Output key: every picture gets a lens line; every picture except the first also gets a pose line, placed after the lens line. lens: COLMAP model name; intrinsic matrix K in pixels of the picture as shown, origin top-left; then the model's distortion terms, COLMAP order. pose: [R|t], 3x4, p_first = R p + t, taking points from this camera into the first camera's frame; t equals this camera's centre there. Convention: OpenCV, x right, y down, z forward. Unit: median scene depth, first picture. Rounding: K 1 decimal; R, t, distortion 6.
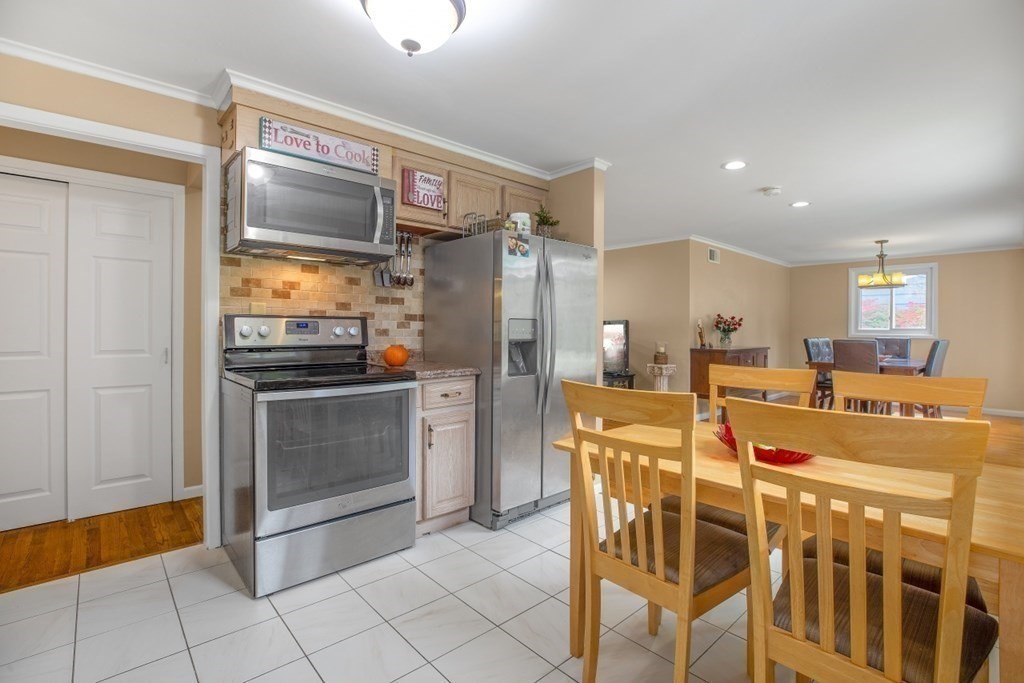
lens RADIAL K [[471.5, 0, 515.9], [0, 471.5, 325.3], [0, 0, 1]] dist [-0.033982, 0.008193]
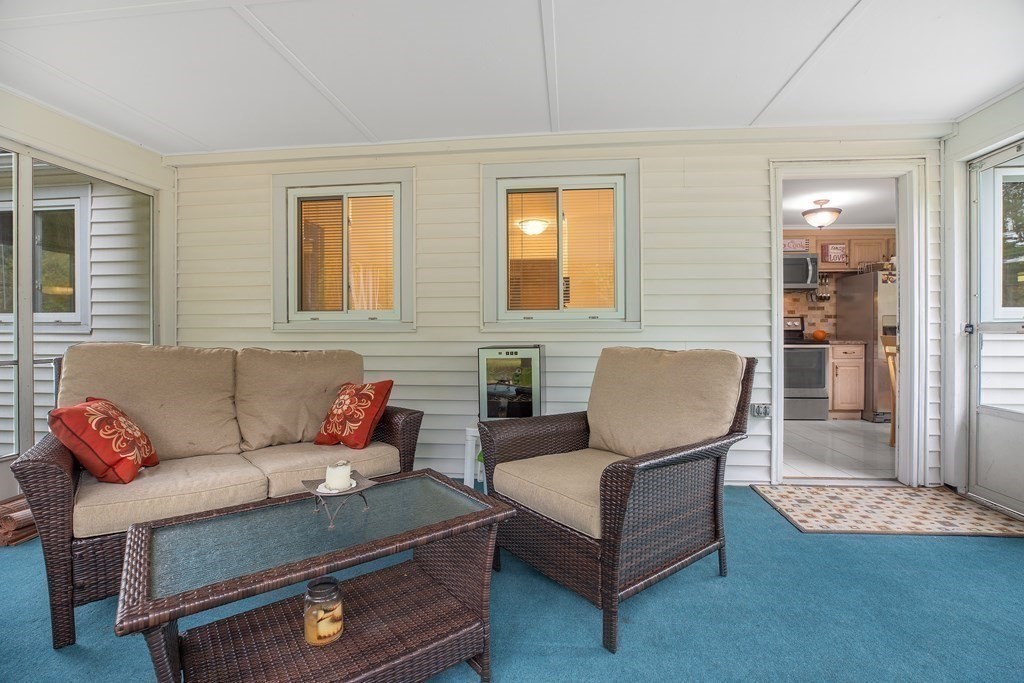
lens RADIAL K [[471.5, 0, 517.0], [0, 471.5, 335.2], [0, 0, 1]] dist [-0.033982, 0.008193]
pose [[0.668562, -0.001898, -0.743654, 0.382850], [0.011669, 0.999900, 0.007939, 0.033331], [0.743565, -0.013986, 0.668517, -1.375694]]
